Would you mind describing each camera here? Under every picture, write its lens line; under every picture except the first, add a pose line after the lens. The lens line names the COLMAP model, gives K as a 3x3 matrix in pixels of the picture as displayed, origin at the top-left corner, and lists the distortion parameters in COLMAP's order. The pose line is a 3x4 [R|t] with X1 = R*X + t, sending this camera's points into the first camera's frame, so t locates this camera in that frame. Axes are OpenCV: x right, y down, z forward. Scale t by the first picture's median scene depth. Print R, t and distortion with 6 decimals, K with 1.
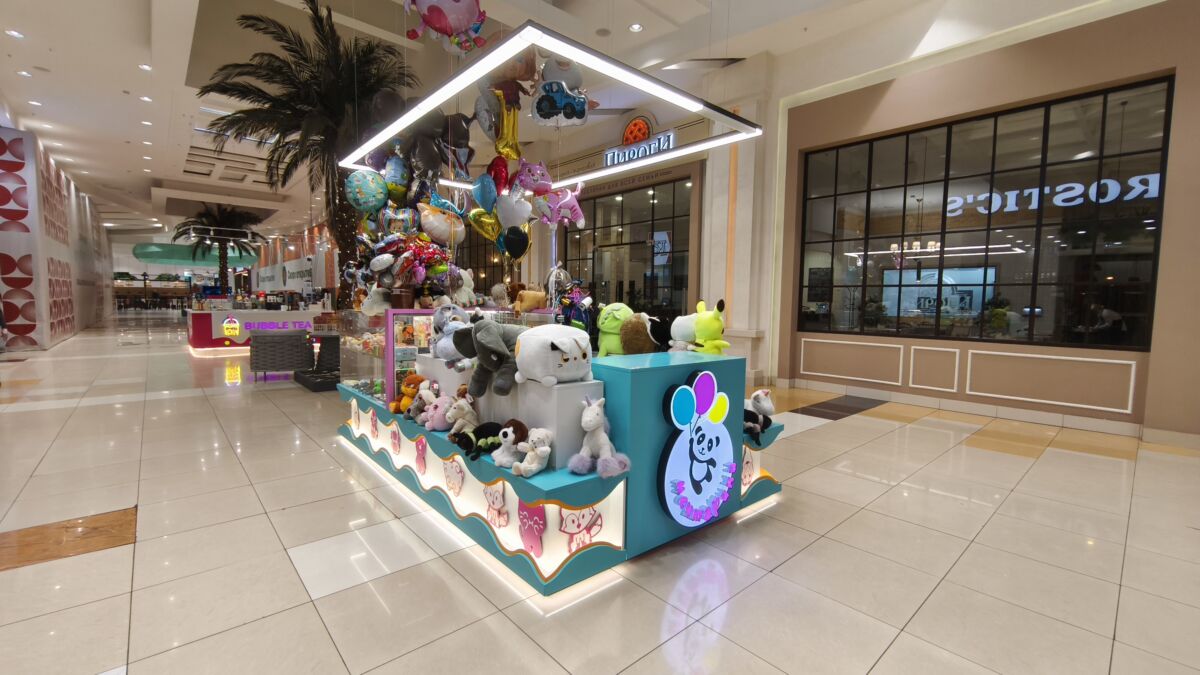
lens RADIAL K [[512.2, 0, 598.2], [0, 512.2, 339.9], [0, 0, 1]] dist [-0.002395, 0.000025]
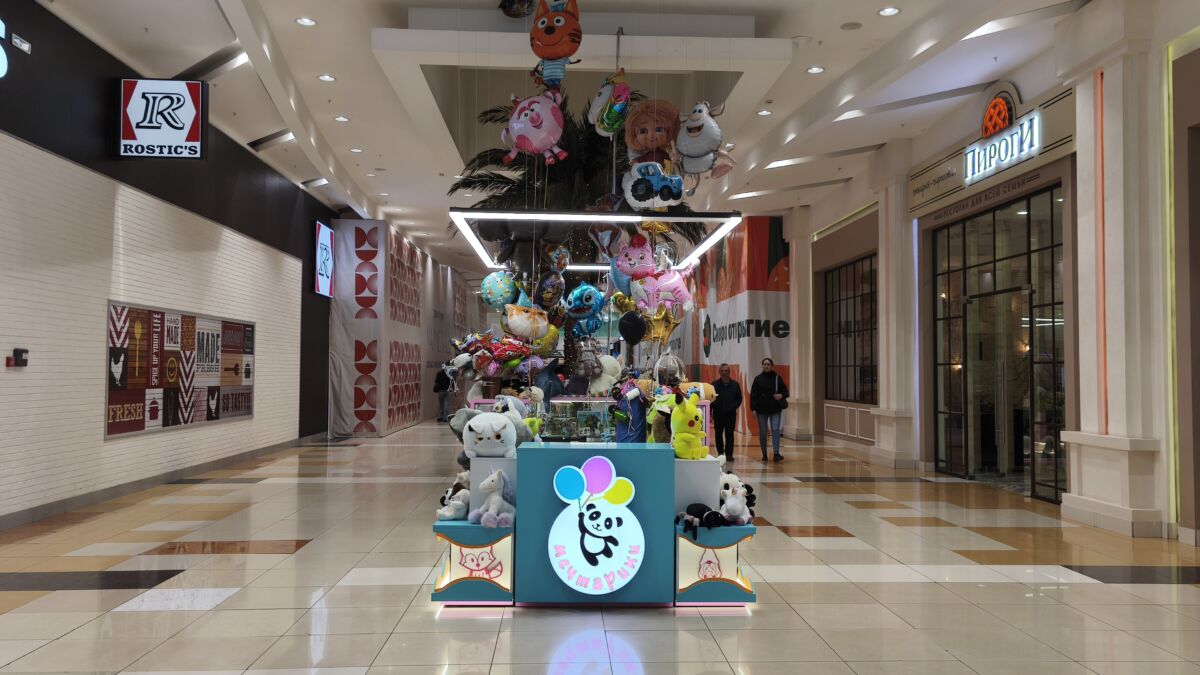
lens RADIAL K [[954.2, 0, 602.8], [0, 954.2, 338.4], [0, 0, 1]] dist [0.038038, -0.001397]
pose [[0.782089, -0.032692, -0.622309, 0.954941], [-0.041413, 0.993689, -0.104247, 0.013644], [0.621789, 0.107302, 0.775799, -0.419926]]
